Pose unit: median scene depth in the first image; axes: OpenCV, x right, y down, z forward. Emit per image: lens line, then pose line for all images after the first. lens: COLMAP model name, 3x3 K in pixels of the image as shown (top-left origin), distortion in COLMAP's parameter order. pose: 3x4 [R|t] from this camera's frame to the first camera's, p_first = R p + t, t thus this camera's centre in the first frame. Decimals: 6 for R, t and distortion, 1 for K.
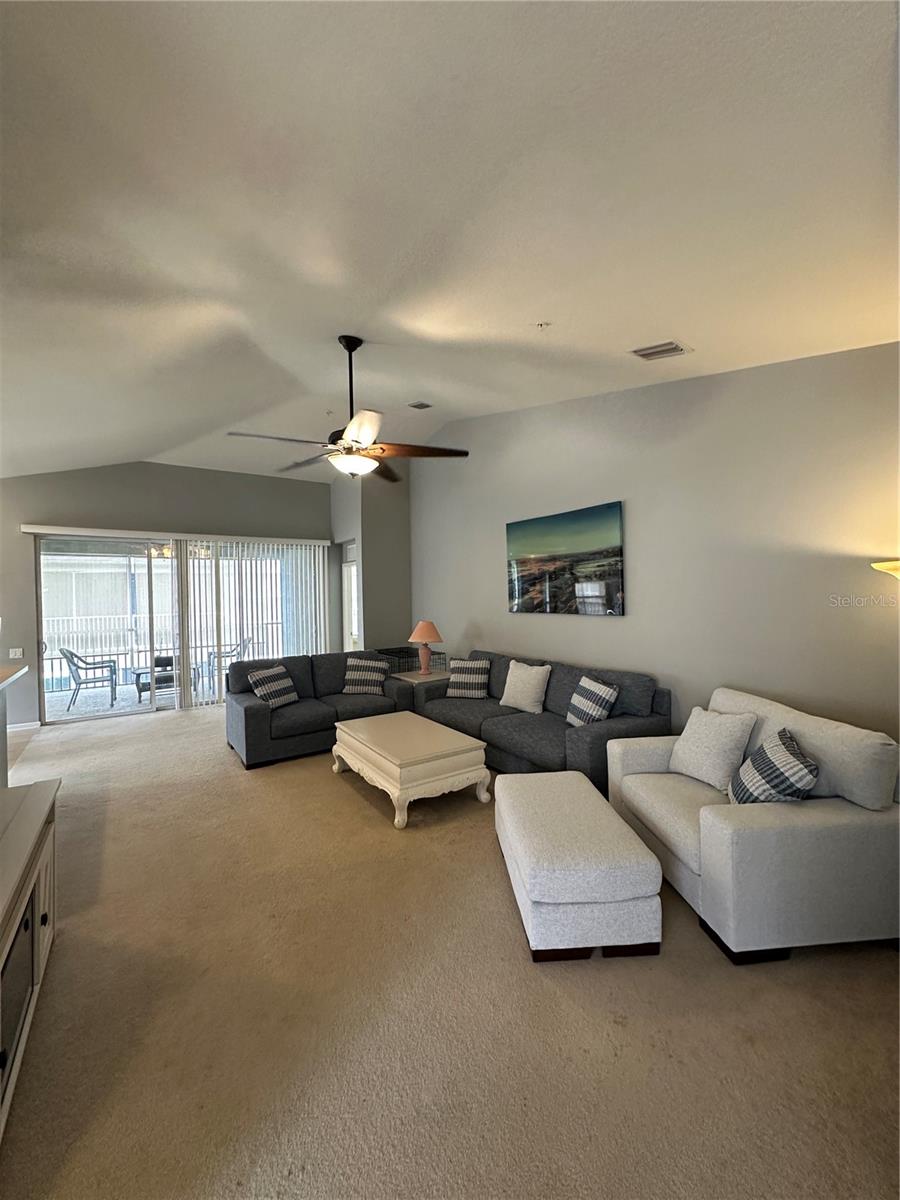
lens RADIAL K [[479.6, 0, 452.4], [0, 479.6, 600.9], [0, 0, 1]] dist [0.000006, 0.000262]
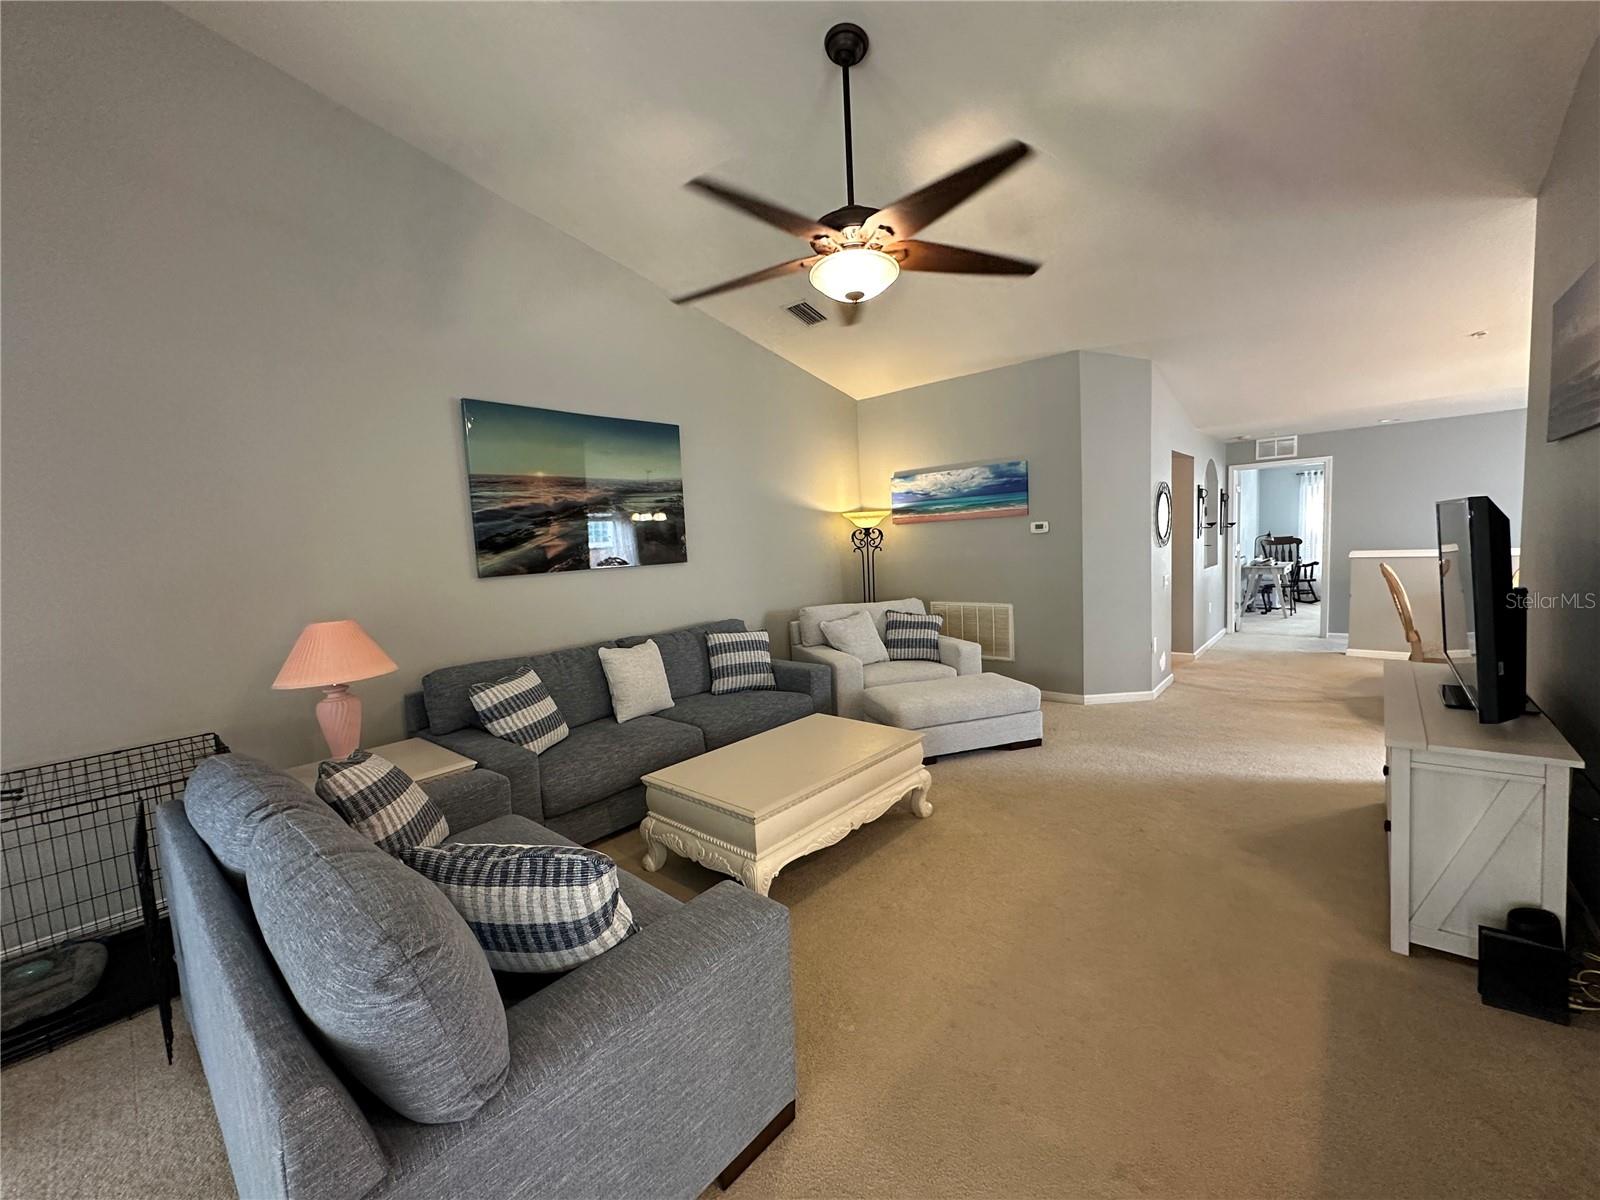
lens RADIAL K [[639.4, 0, 800.0], [0, 639.4, 600.0], [0, 0, 1]] dist [0.000006, 0.000262]
pose [[-0.252736, -0.059170, 0.965724, -0.687715], [0.068940, 0.994490, 0.078974, 0.018524], [-0.965076, 0.086537, -0.247264, 0.941940]]
